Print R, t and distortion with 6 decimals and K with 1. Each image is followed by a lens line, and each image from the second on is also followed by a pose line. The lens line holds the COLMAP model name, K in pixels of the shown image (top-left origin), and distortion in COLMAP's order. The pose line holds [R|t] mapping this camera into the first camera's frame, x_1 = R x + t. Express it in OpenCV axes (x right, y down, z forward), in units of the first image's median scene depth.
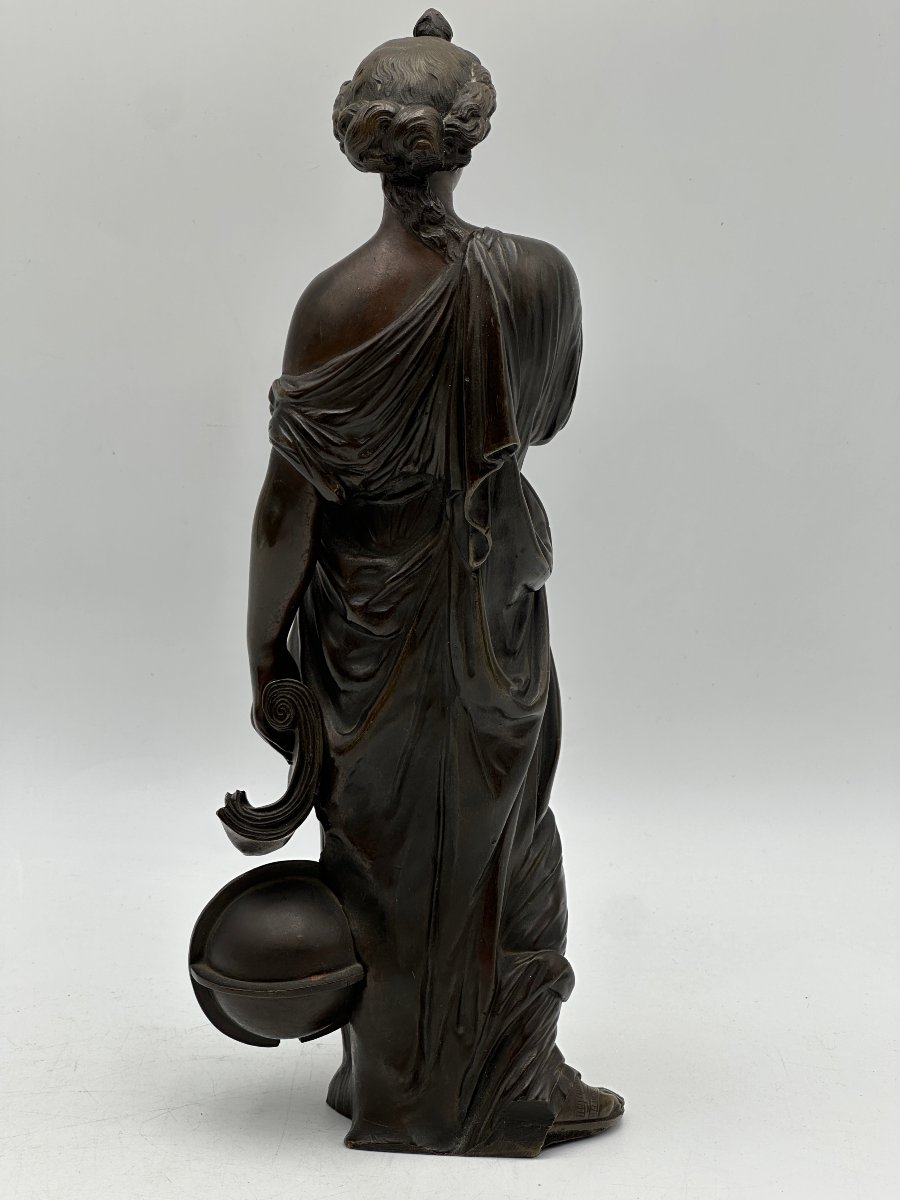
lens RADIAL K [[2694.3, 0, 450.0], [0, 2694.3, 600.0], [0, 0, 1]] dist [-0.075119, 6.507021]
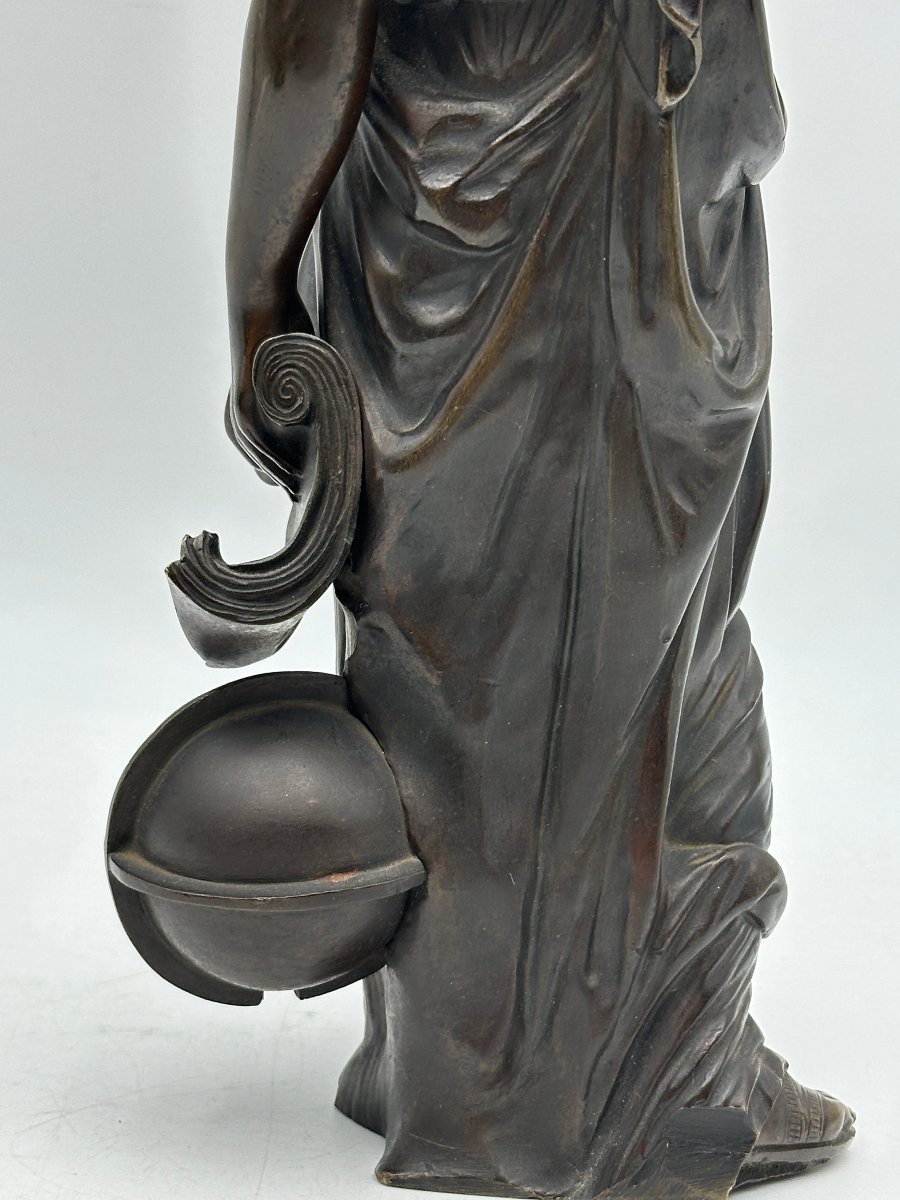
lens RADIAL K [[3011.4, 0, 450.0], [0, 3011.4, 600.0], [0, 0, 1]] dist [0.126053, 1.110917]
pose [[0.999106, 0.023210, 0.035340, -0.049578], [-0.023392, 0.999715, 0.004741, 0.078941], [-0.035220, -0.005564, 0.999364, 0.380407]]
